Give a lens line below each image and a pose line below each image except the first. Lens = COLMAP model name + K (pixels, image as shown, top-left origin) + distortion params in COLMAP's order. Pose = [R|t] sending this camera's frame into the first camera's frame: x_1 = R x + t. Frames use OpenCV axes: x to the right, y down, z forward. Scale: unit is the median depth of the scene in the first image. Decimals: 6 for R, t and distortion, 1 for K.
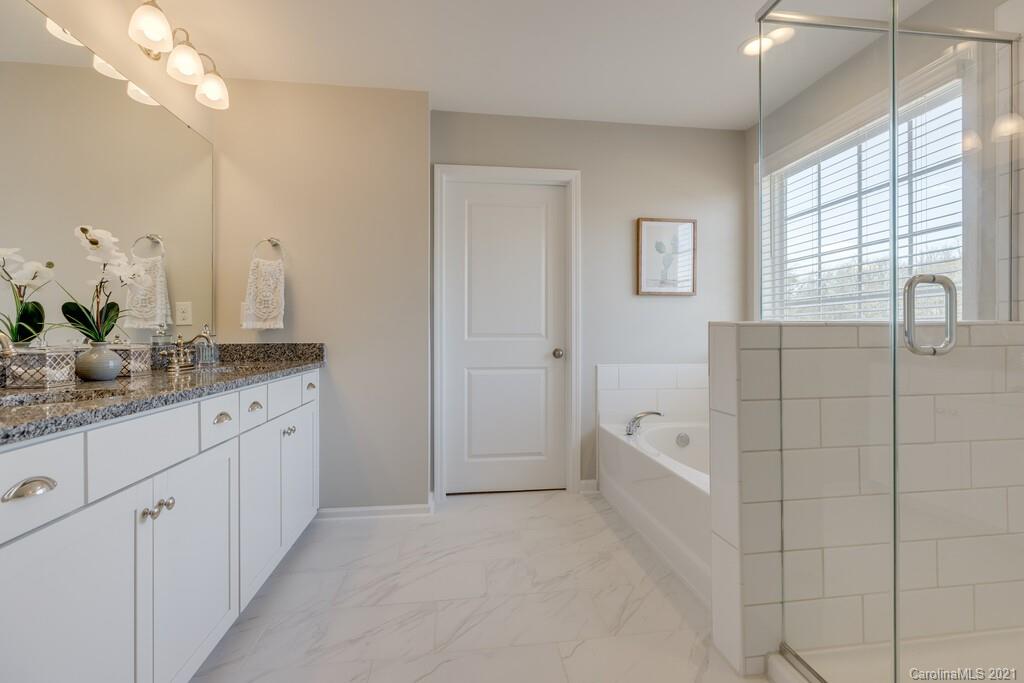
lens RADIAL K [[463.9, 0, 508.4], [0, 463.9, 338.7], [0, 0, 1]] dist [0.012574, 0.000148]
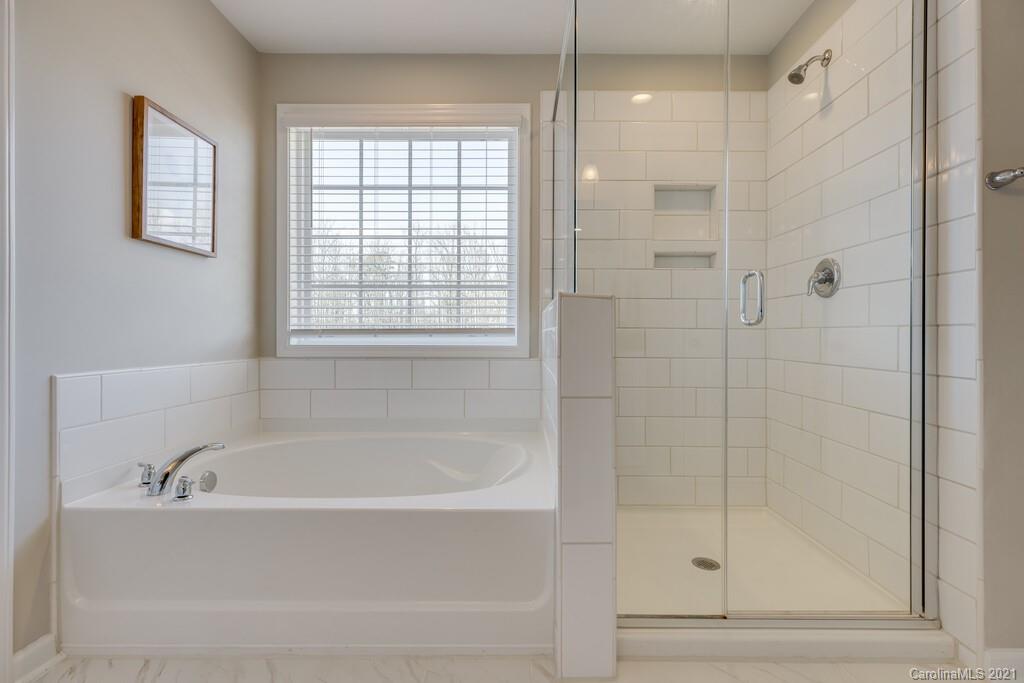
lens RADIAL K [[463.9, 0, 510.8], [0, 463.9, 340.1], [0, 0, 1]] dist [0.012574, 0.000148]
pose [[0.116512, -0.003315, 0.993184, -0.225043], [0.010424, 0.999943, 0.002115, 0.028915], [-0.993135, 0.010106, 0.116540, 0.544523]]
